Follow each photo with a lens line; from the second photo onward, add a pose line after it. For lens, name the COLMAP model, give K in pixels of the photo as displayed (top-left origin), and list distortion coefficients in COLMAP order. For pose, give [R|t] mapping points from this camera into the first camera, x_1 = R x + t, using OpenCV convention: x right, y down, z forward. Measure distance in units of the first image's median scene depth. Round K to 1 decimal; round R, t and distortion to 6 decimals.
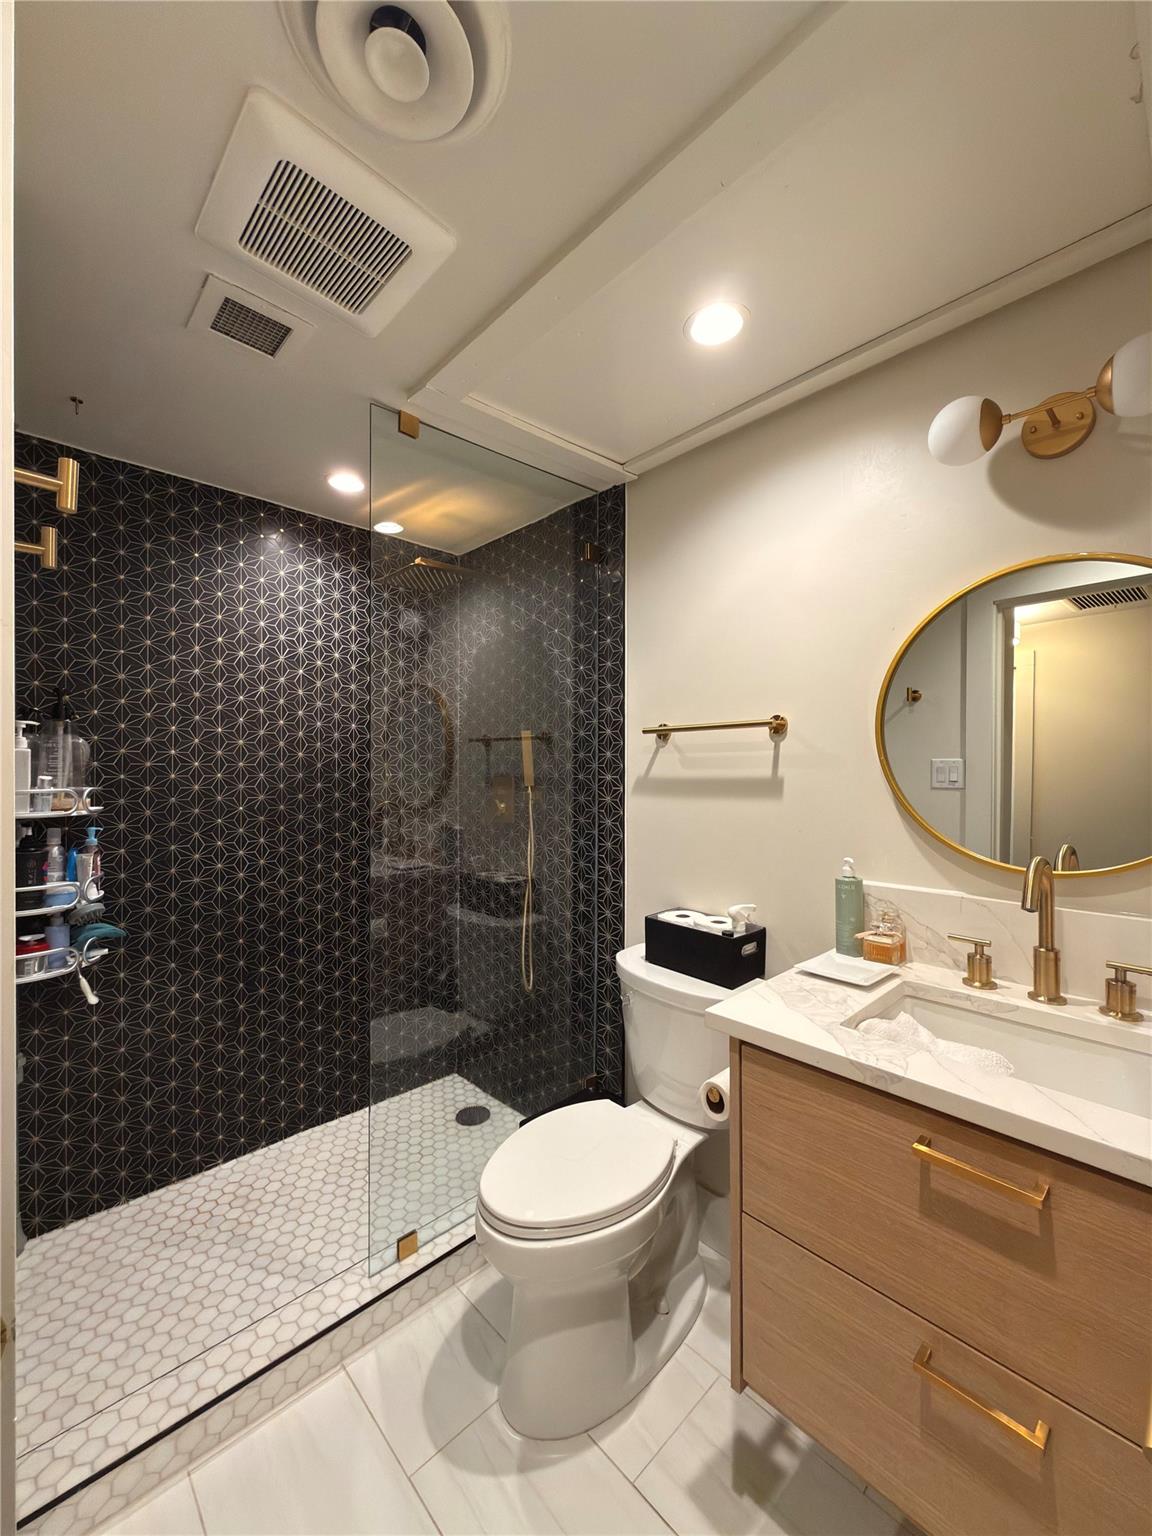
lens RADIAL K [[611.2, 0, 576.0], [0, 611.2, 768.0], [0, 0, 1]] dist [0.001312, 0.000467]
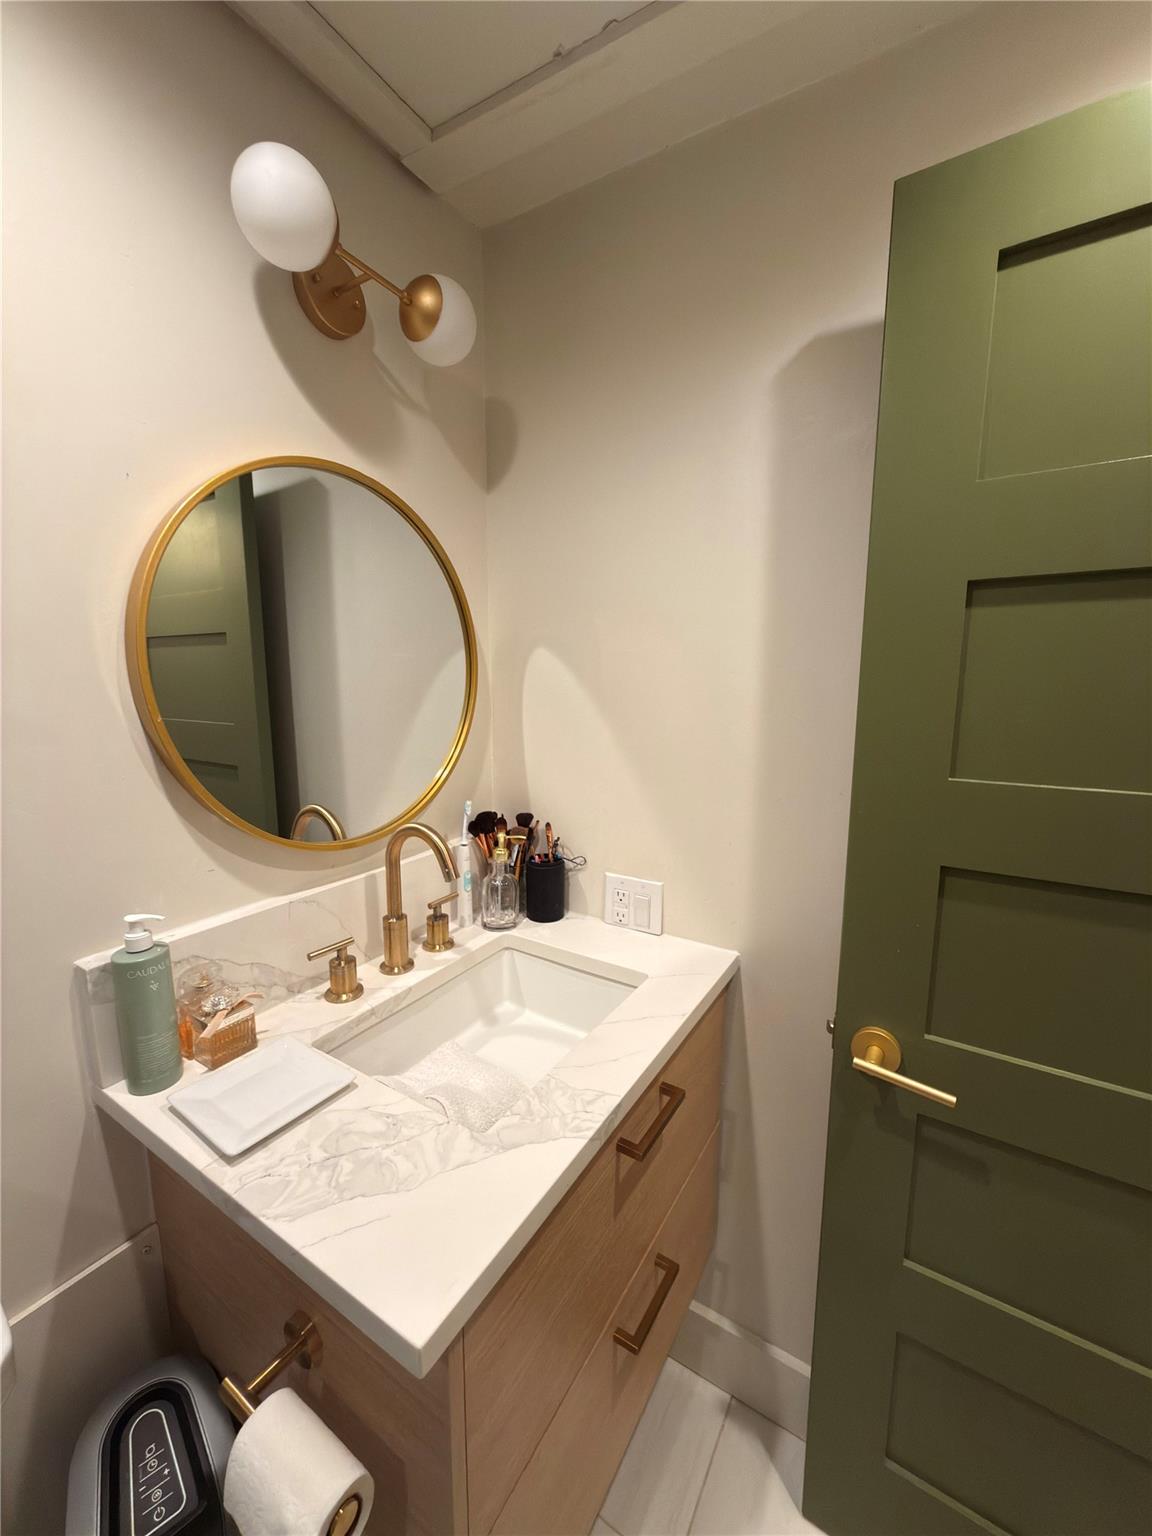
lens RADIAL K [[611.2, 0, 576.0], [0, 611.2, 768.0], [0, 0, 1]] dist [0.001312, 0.000467]
pose [[-0.235441, -0.143088, 0.961298, -0.156971], [0.004030, 0.988951, 0.148191, -0.065548], [-0.971880, 0.038765, -0.232263, 0.885679]]
